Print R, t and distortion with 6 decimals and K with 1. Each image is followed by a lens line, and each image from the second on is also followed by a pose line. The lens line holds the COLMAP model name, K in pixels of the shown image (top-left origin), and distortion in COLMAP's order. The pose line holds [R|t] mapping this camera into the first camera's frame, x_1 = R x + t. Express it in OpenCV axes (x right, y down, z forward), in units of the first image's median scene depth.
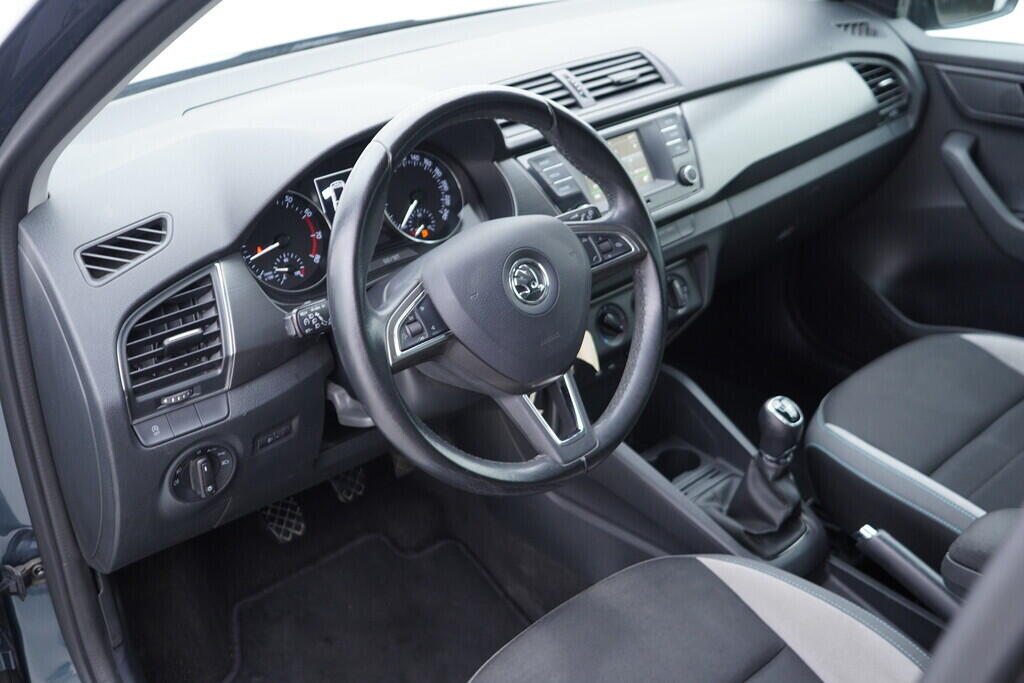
lens RADIAL K [[1057.3, 0, 508.3], [0, 1057.3, 349.5], [0, 0, 1]] dist [0.001272, 0.000000]
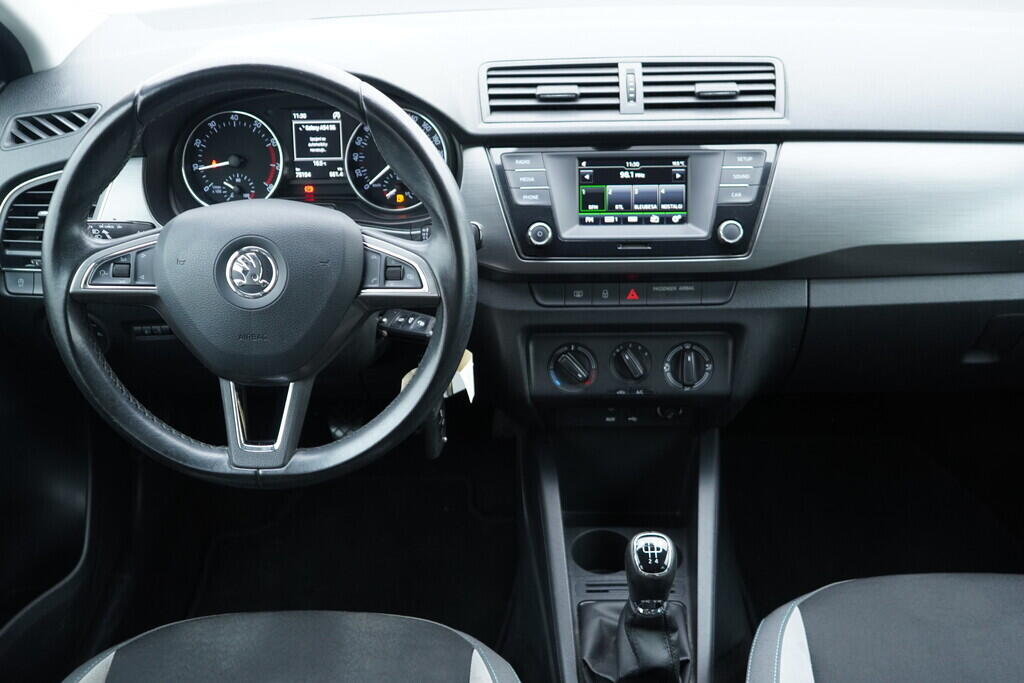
lens RADIAL K [[1057.3, 0, 515.3], [0, 1057.3, 346.2], [0, 0, 1]] dist [0.001272, 0.000000]
pose [[0.722110, 0.379101, -0.578653, 0.719512], [-0.327095, 0.924170, 0.197279, -0.252016], [0.609563, 0.046818, 0.791354, 0.387360]]
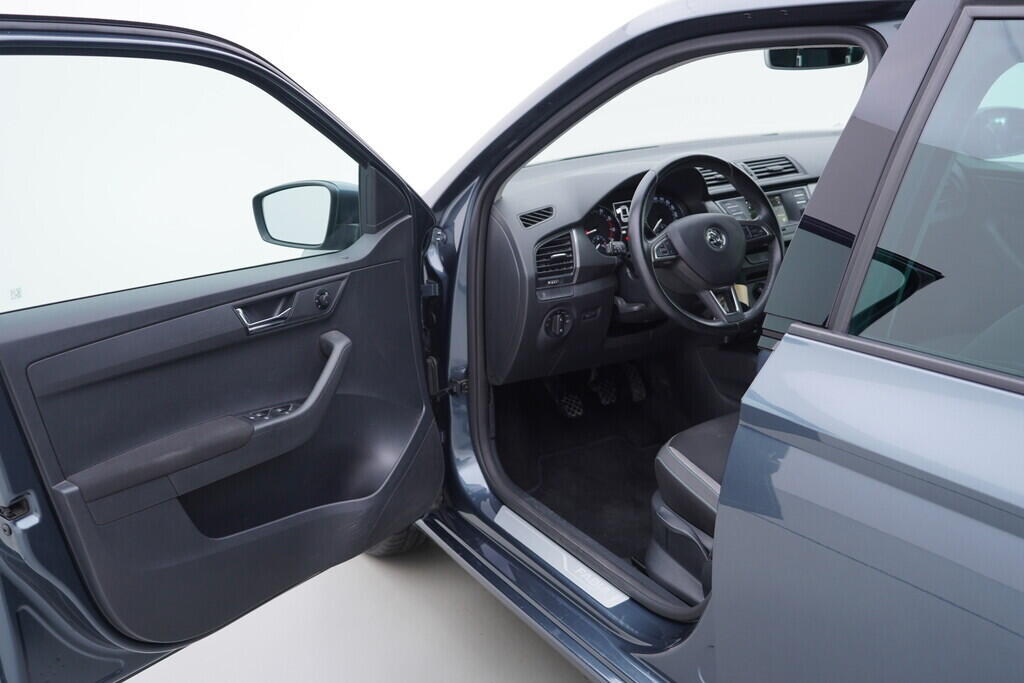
lens RADIAL K [[1057.3, 0, 513.7], [0, 1057.3, 339.0], [0, 0, 1]] dist [0.001272, 0.000000]
pose [[0.981387, 0.050172, -0.185373, 0.024348], [-0.082197, 0.982123, -0.169348, 0.523946], [0.173563, 0.181433, 0.967966, -1.109623]]
